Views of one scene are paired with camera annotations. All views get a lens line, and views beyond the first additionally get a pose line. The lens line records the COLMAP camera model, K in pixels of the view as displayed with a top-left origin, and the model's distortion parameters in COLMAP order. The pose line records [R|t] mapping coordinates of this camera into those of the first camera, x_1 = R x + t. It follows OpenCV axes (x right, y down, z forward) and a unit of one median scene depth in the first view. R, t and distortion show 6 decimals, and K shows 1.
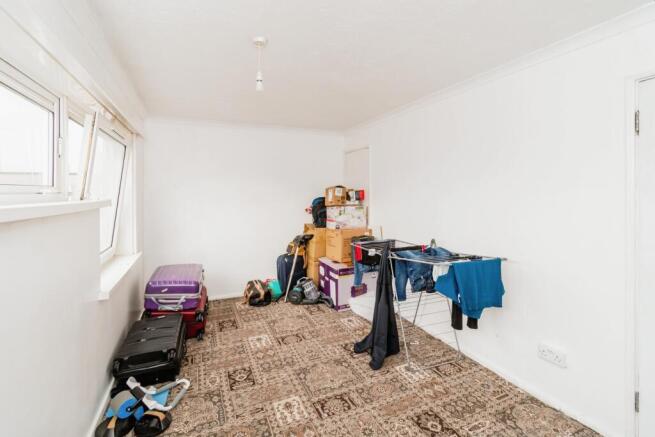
lens RADIAL K [[293.3, 0, 322.5], [0, 293.3, 192.7], [0, 0, 1]] dist [-0.001646, -0.001679]
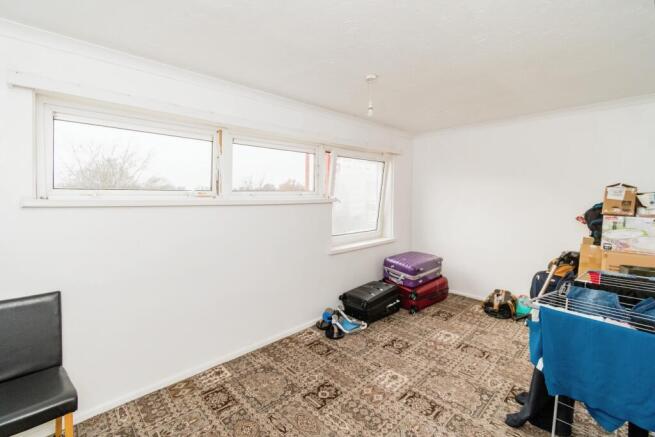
lens RADIAL K [[293.3, 0, 327.1], [0, 293.3, 217.6], [0, 0, 1]] dist [-0.001646, -0.001679]
pose [[0.360121, 0.083066, -0.929200, 0.584458], [-0.004172, 0.996161, 0.087435, -0.003995], [0.932896, -0.027611, 0.359085, 0.251377]]
